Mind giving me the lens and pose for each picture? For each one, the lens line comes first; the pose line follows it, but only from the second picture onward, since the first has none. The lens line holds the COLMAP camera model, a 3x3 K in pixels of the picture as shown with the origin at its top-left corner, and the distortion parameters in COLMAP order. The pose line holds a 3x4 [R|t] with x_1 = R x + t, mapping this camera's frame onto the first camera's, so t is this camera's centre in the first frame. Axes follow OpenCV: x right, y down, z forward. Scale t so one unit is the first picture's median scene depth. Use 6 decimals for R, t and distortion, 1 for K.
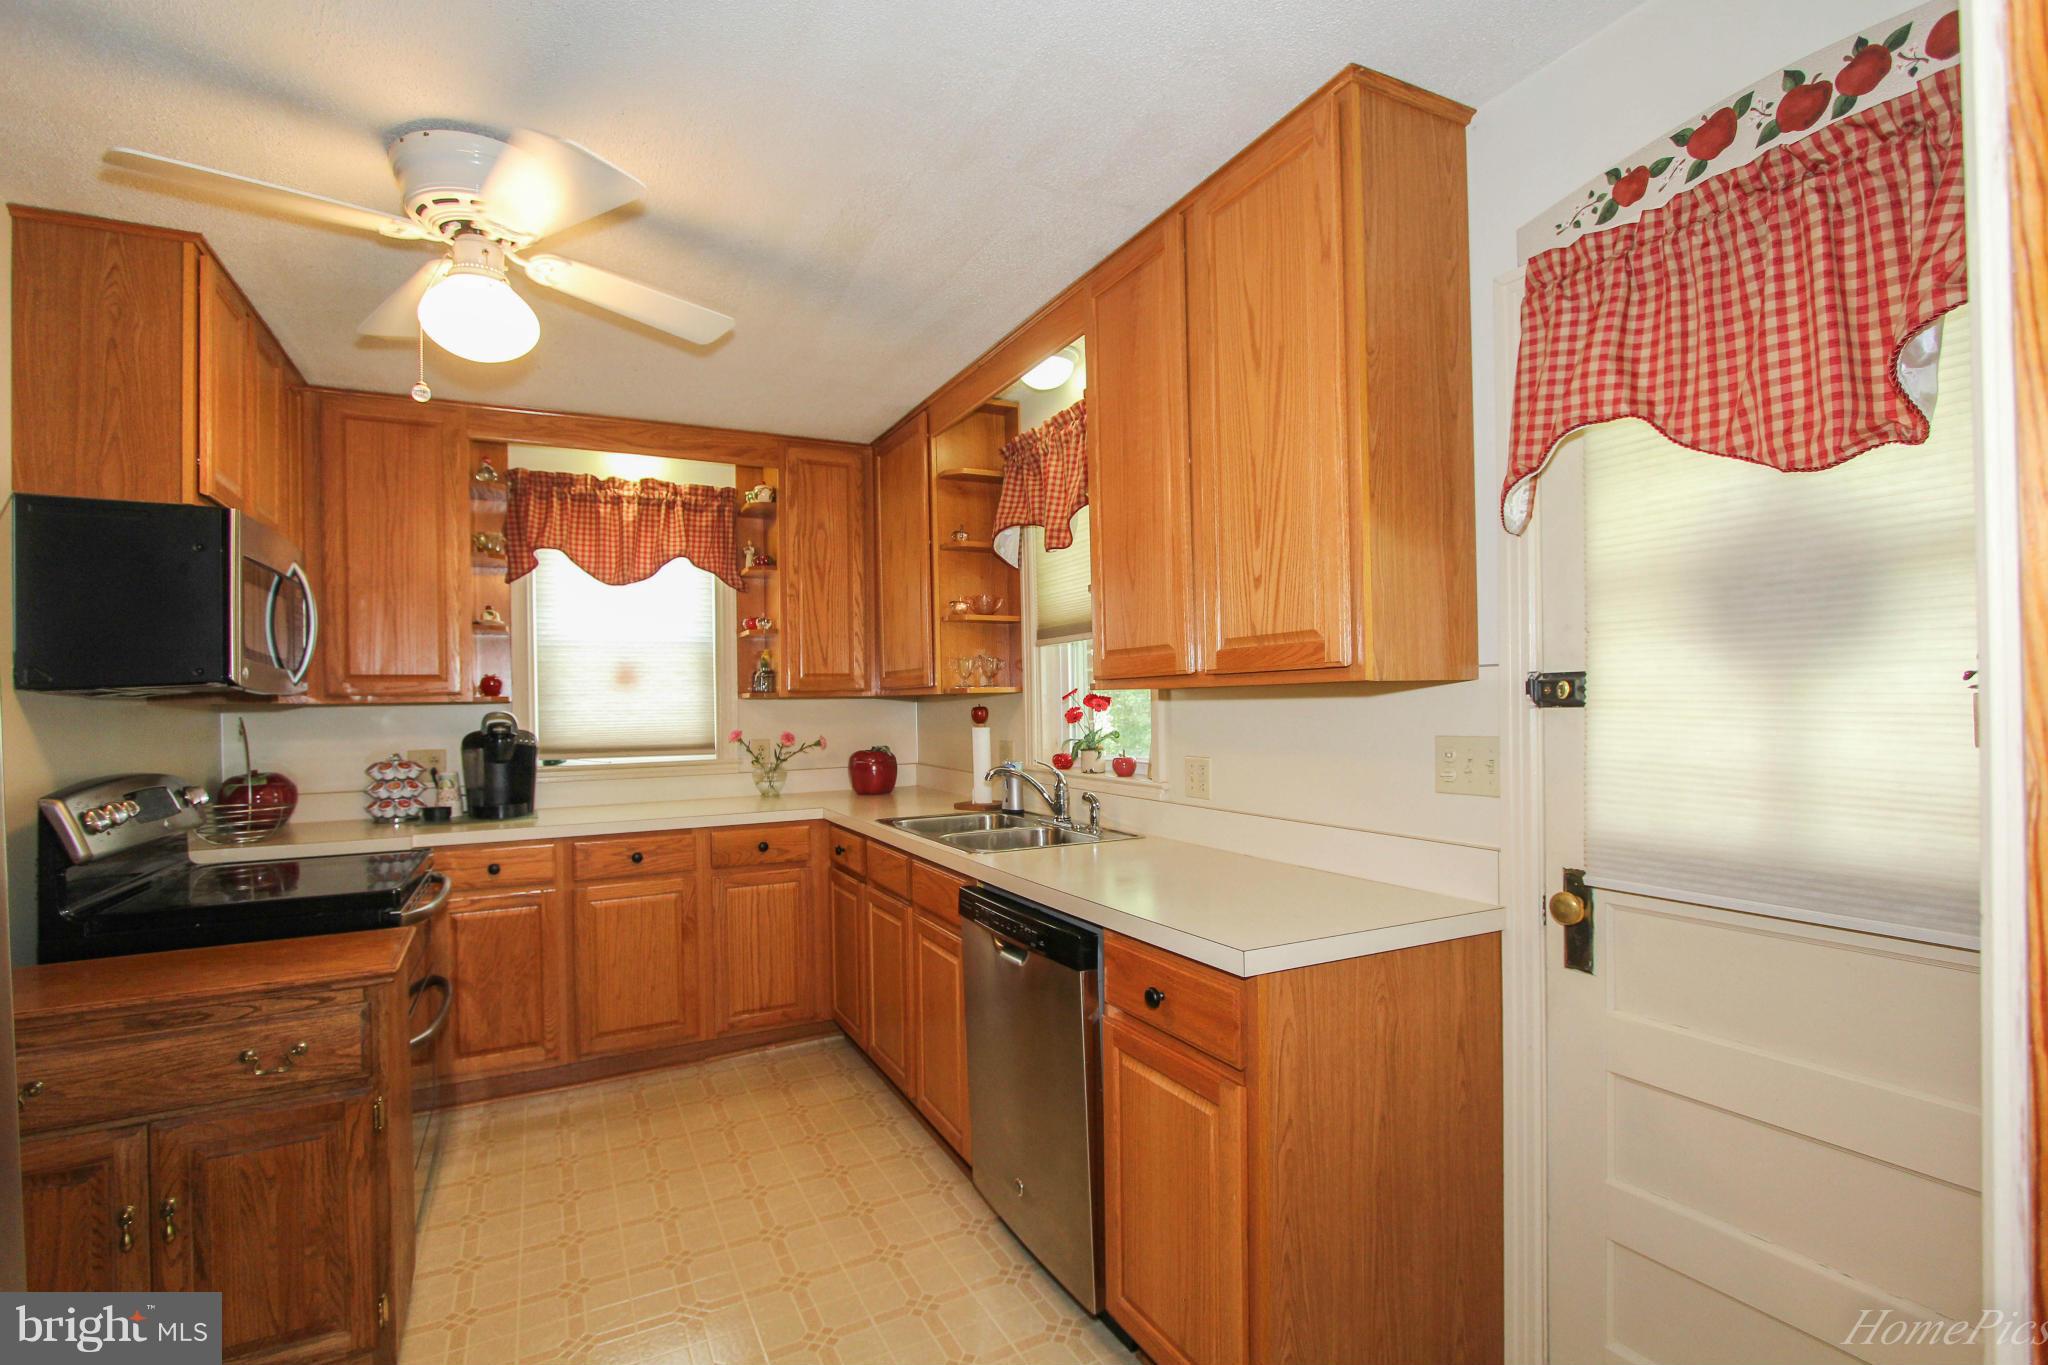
lens RADIAL K [[956.7, 0, 1033.5], [0, 956.7, 708.3], [0, 0, 1]] dist [-0.017031, 0.000288]
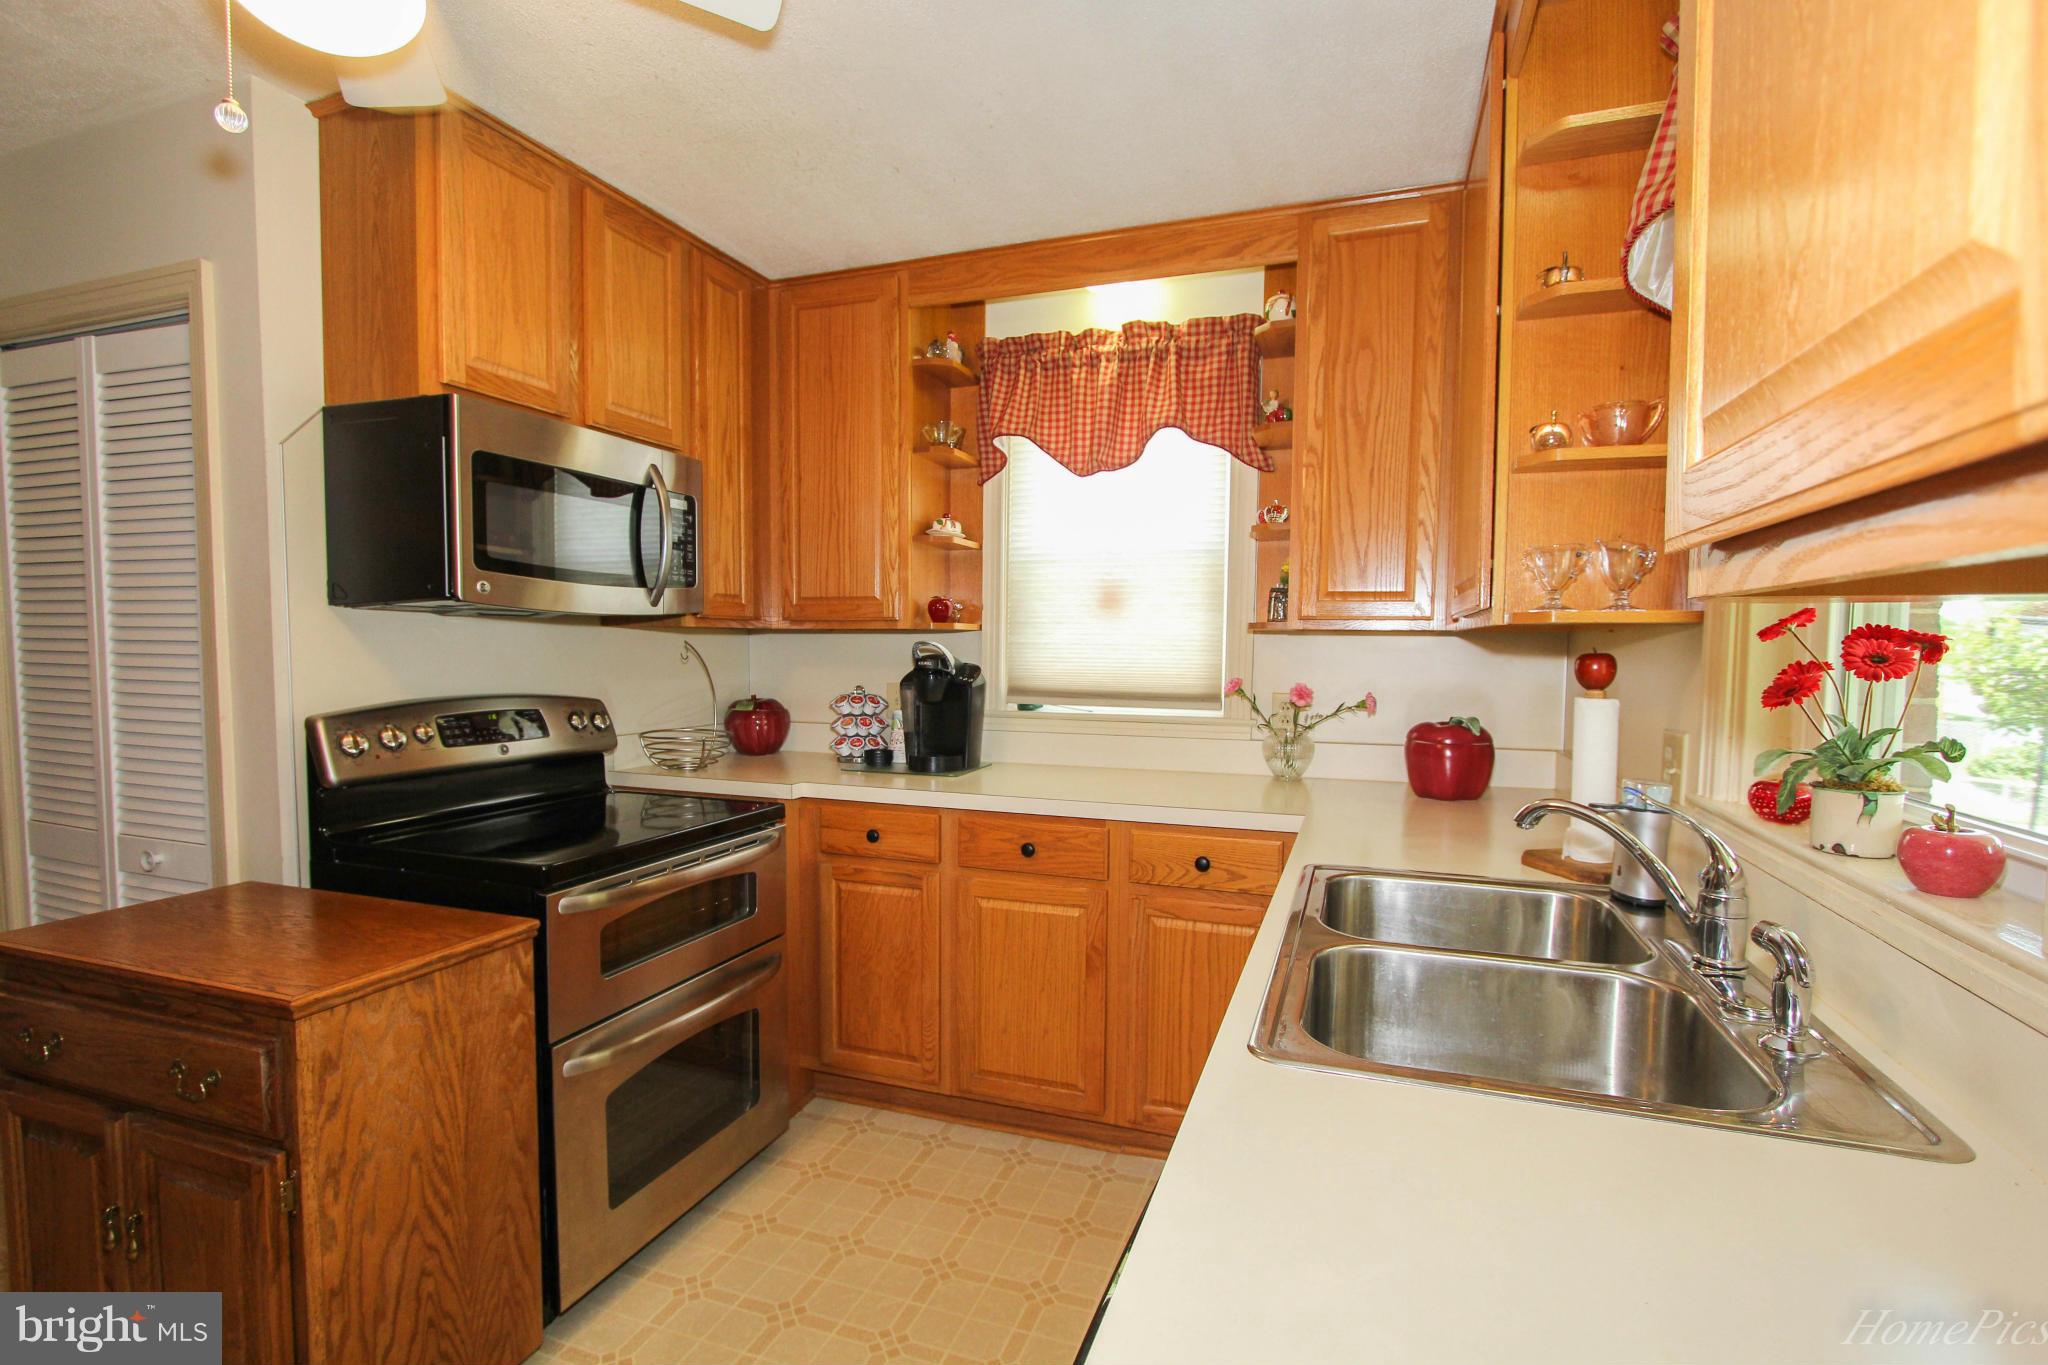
lens RADIAL K [[944.8, 0, 1033.7], [0, 944.8, 704.2], [0, 0, 1]] dist [-0.015025, 0.001139]
pose [[0.675895, 0.068571, -0.733801, 0.089856], [-0.025177, 0.997229, 0.069997, -0.001644], [0.736568, -0.028835, 0.675749, 0.475004]]
